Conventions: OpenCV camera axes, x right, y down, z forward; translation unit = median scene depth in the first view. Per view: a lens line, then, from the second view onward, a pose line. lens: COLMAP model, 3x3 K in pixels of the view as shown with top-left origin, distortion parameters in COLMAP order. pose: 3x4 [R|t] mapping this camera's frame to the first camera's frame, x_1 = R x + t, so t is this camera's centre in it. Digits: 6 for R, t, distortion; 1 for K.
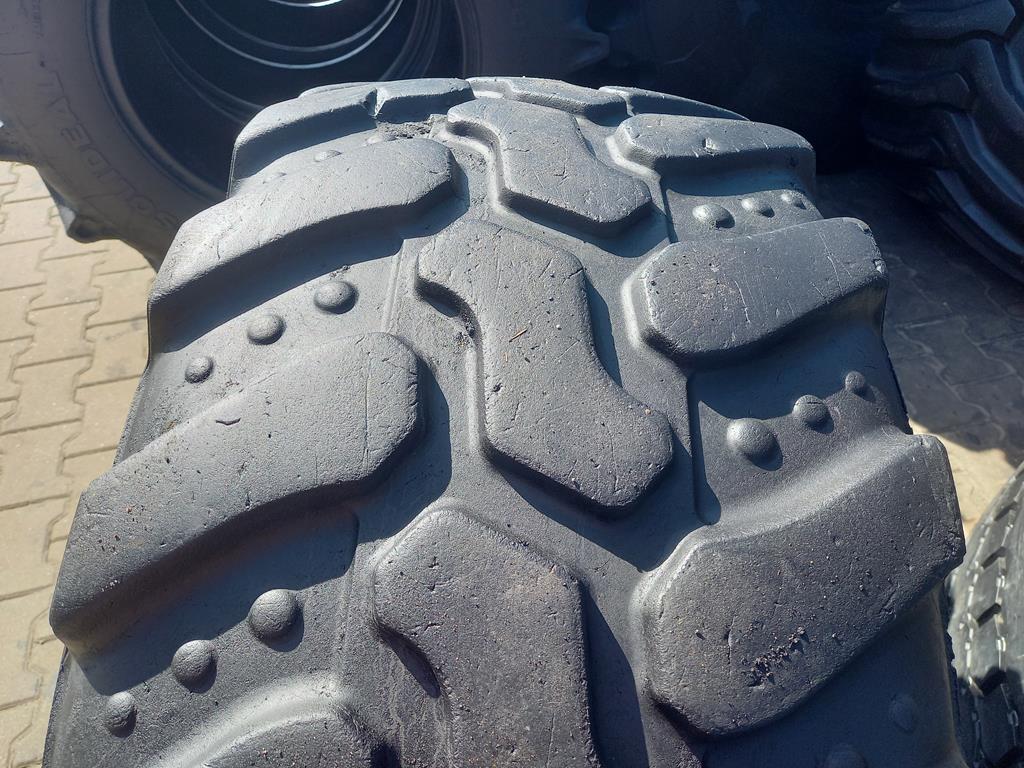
lens RADIAL K [[780.7, 0, 512.0], [0, 780.7, 384.0], [0, 0, 1]] dist [0.023704, -0.065550]
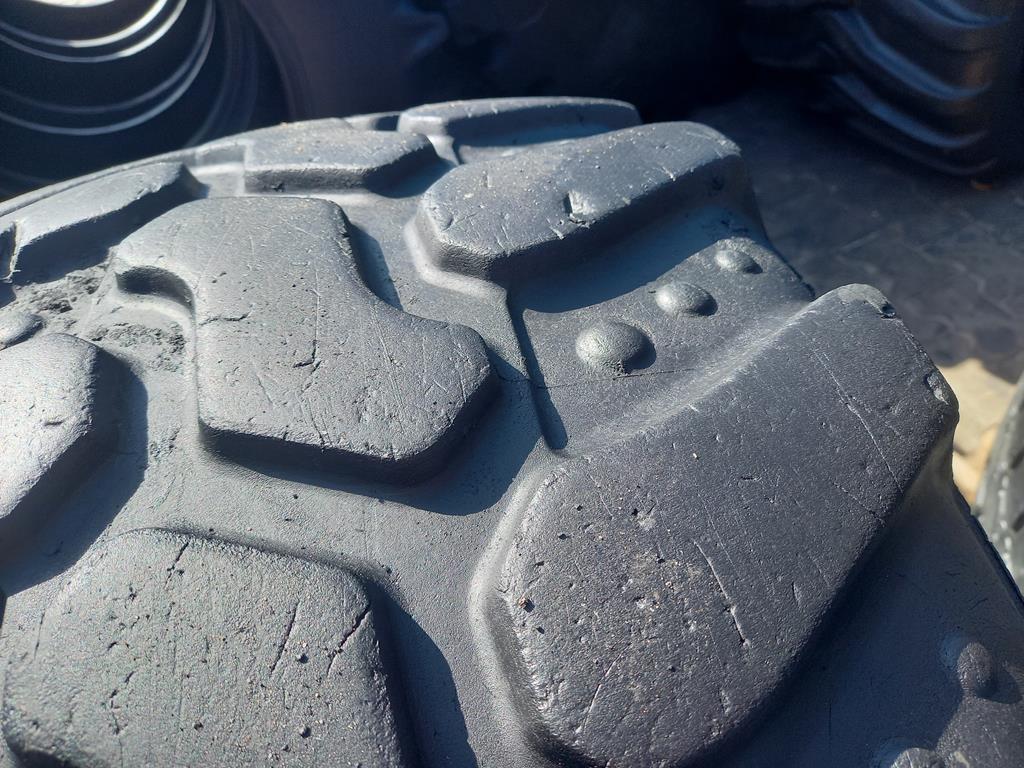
lens RADIAL K [[780.7, 0, 512.0], [0, 780.7, 384.0], [0, 0, 1]] dist [0.023704, -0.065550]
pose [[0.966247, -0.250089, 0.061828, 0.165054], [0.247665, 0.967832, 0.044305, -0.258420], [-0.070919, -0.027497, 0.997103, 0.514178]]
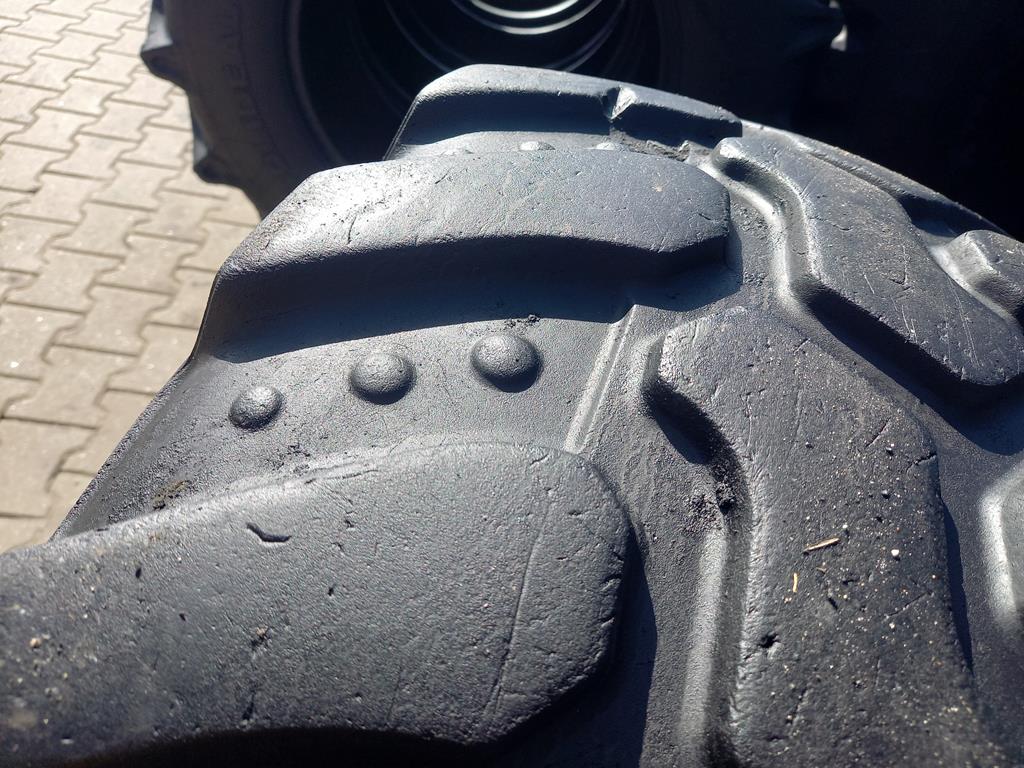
lens RADIAL K [[784.3, 0, 507.4], [0, 784.3, 389.6], [0, 0, 1]] dist [0.008106, -0.039441]
pose [[0.943550, 0.319690, -0.086672, -0.159603], [-0.324299, 0.944870, -0.045298, -0.061161], [0.067412, 0.070849, 0.995207, 0.388075]]
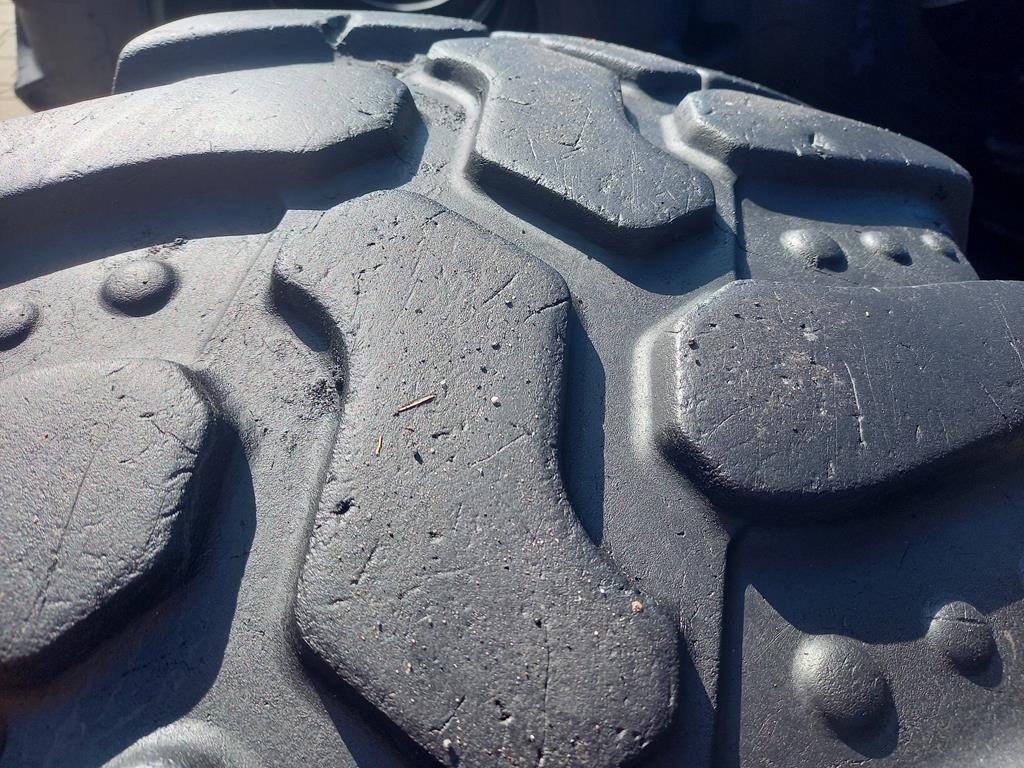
lens RADIAL K [[780.7, 0, 512.0], [0, 780.7, 384.0], [0, 0, 1]] dist [0.023704, -0.065550]
pose [[0.986279, 0.151407, -0.065793, 0.091012], [-0.153813, 0.987544, -0.033154, -0.060799], [0.059954, 0.042819, 0.997282, 0.426541]]
